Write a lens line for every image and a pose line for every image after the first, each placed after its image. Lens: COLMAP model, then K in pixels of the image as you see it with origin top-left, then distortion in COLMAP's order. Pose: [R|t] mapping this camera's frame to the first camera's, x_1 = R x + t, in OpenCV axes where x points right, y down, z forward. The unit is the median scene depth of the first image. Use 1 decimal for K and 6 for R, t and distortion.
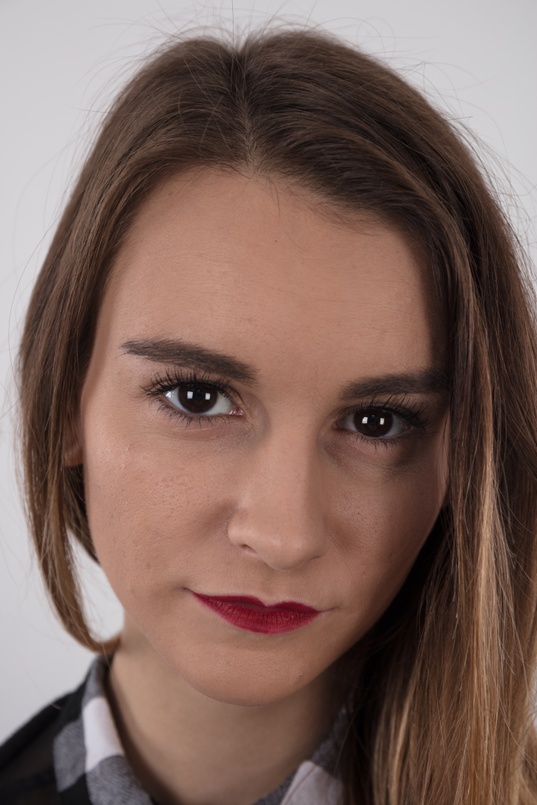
lens RADIAL K [[1600.5, 0, 268.5], [0, 1600.5, 402.5], [0, 0, 1]] dist [0.465946, 0.028252]
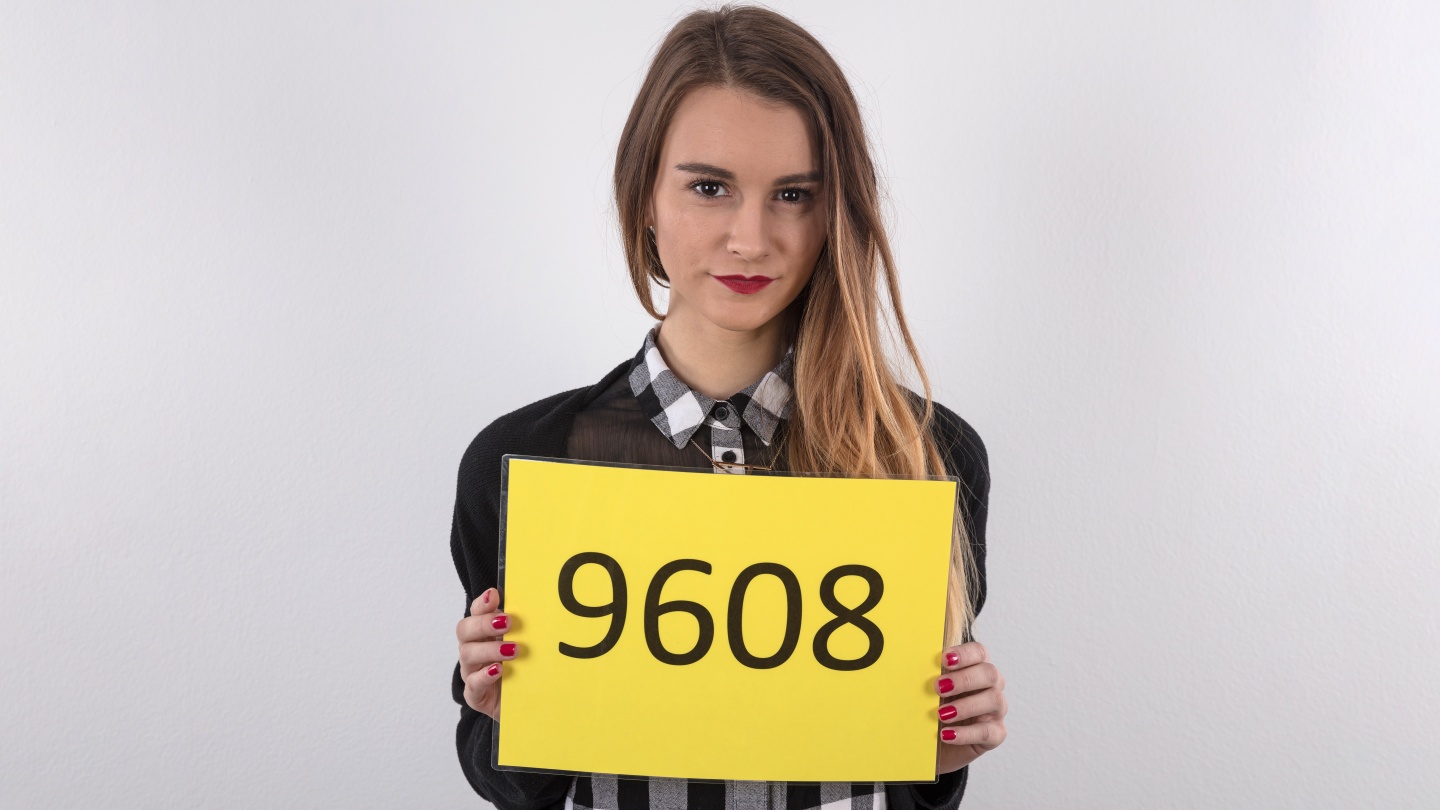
lens RADIAL K [[3140.9, 0, 720.0], [0, 3140.9, 405.0], [0, 0, 1]] dist [-1.386038, 0.002117]
pose [[0.998726, -0.050460, 0.000430, -0.046872], [0.050198, 0.994324, 0.093811, -0.108390], [-0.005162, -0.093670, 0.995590, -3.322275]]
